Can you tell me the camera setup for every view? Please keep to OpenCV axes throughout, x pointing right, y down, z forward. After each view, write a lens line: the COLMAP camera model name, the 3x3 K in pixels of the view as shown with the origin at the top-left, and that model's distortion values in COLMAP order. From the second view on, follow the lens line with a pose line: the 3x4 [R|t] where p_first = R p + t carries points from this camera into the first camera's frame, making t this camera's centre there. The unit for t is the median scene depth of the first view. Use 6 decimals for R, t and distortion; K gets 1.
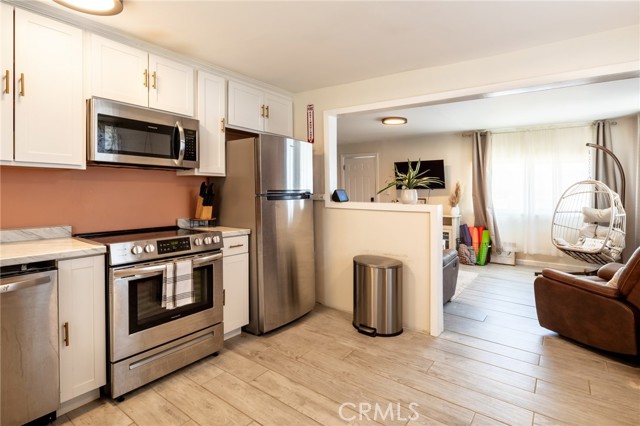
lens RADIAL K [[315.3, 0, 335.1], [0, 315.3, 187.0], [0, 0, 1]] dist [0.001456, -0.000309]
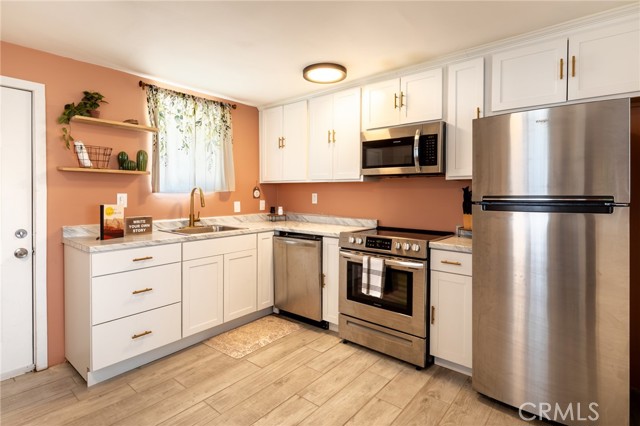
lens RADIAL K [[317.5, 0, 317.7], [0, 317.5, 196.7], [0, 0, 1]] dist [0.003338, -0.000805]
pose [[-0.068880, 0.003728, -0.997618, 0.573863], [0.008410, 0.999960, 0.003157, 0.007103], [0.997589, -0.008173, -0.068909, 0.738779]]
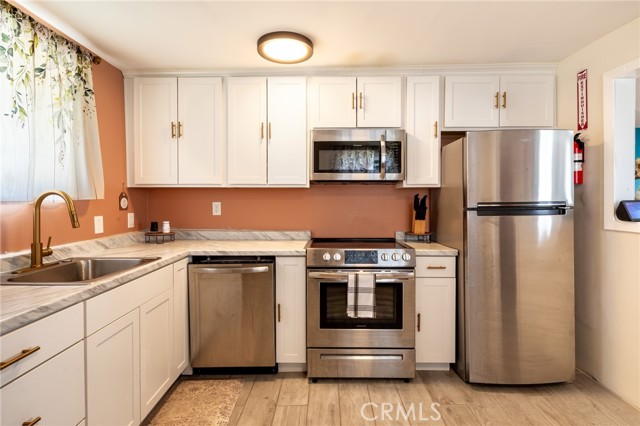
lens RADIAL K [[317.0, 0, 322.2], [0, 317.0, 205.6], [0, 0, 1]] dist [0.000223, -0.000549]
pose [[0.571893, 0.000931, -0.820328, 0.231070], [0.017704, 0.999752, 0.013477, 0.000499], [0.820137, -0.022230, 0.571735, 0.265297]]
